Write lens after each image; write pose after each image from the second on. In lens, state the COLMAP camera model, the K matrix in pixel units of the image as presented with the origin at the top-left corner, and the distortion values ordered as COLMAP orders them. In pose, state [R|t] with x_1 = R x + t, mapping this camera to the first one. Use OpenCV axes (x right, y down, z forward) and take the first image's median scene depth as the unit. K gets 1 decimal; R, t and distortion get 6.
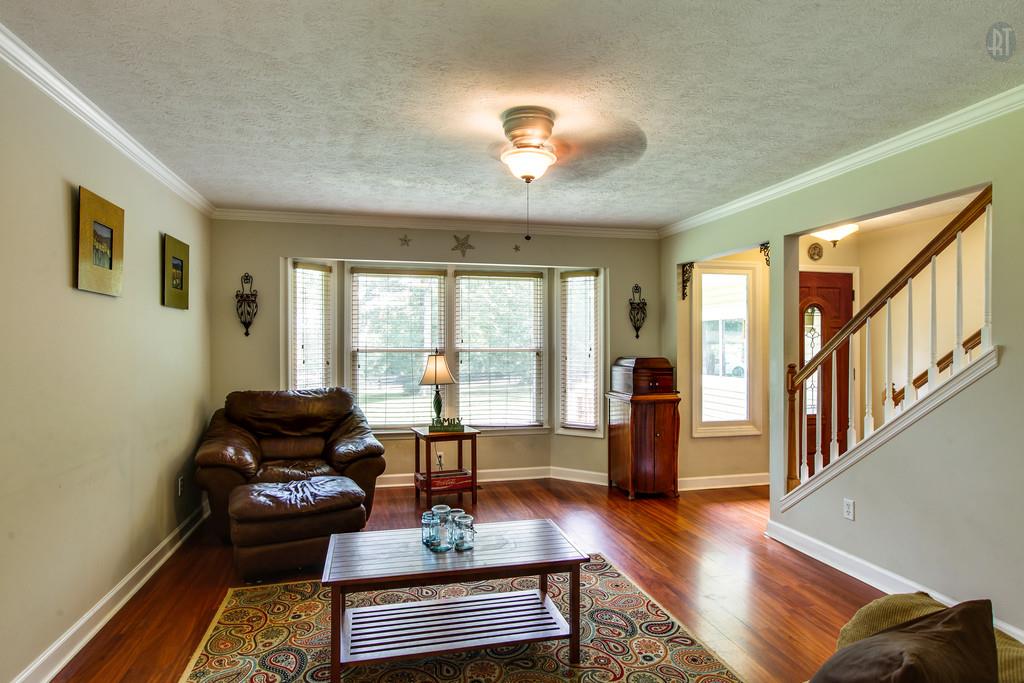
lens RADIAL K [[550.1, 0, 511.6], [0, 550.1, 345.0], [0, 0, 1]] dist [-0.018637, 0.010330]
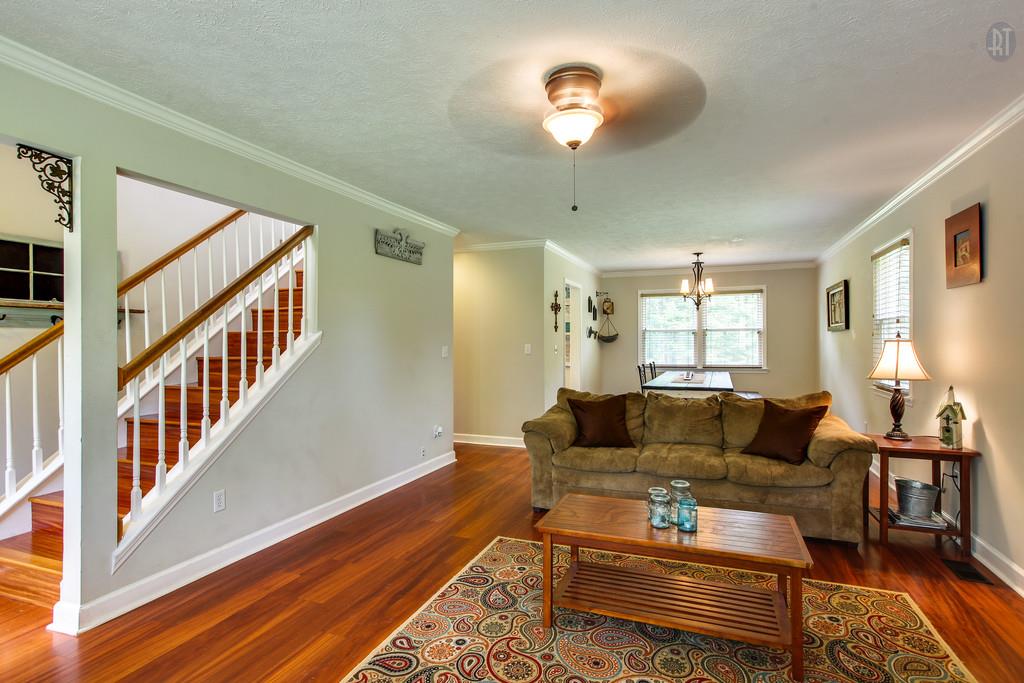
lens RADIAL K [[517.0, 0, 512.0], [0, 517.0, 338.0], [0, 0, 1]] dist [-0.031264, 0.000502]
pose [[-0.810594, 0.011044, 0.585505, -0.401659], [0.007672, 0.999937, -0.008240, 0.037110], [-0.585559, -0.002188, -0.810627, 1.800623]]
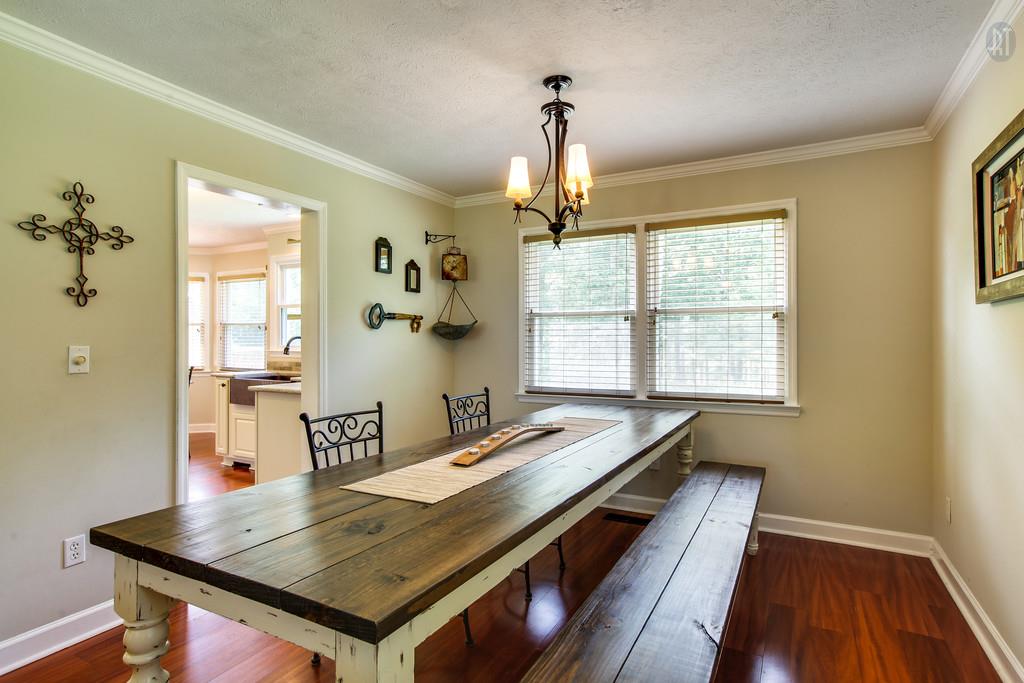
lens RADIAL K [[550.1, 0, 511.4], [0, 550.1, 338.6], [0, 0, 1]] dist [-0.018637, 0.010330]
pose [[-0.740578, 0.005185, 0.671951, -0.392404], [0.005398, 0.999984, -0.001767, 0.037447], [-0.671949, 0.002319, -0.740594, 1.703253]]
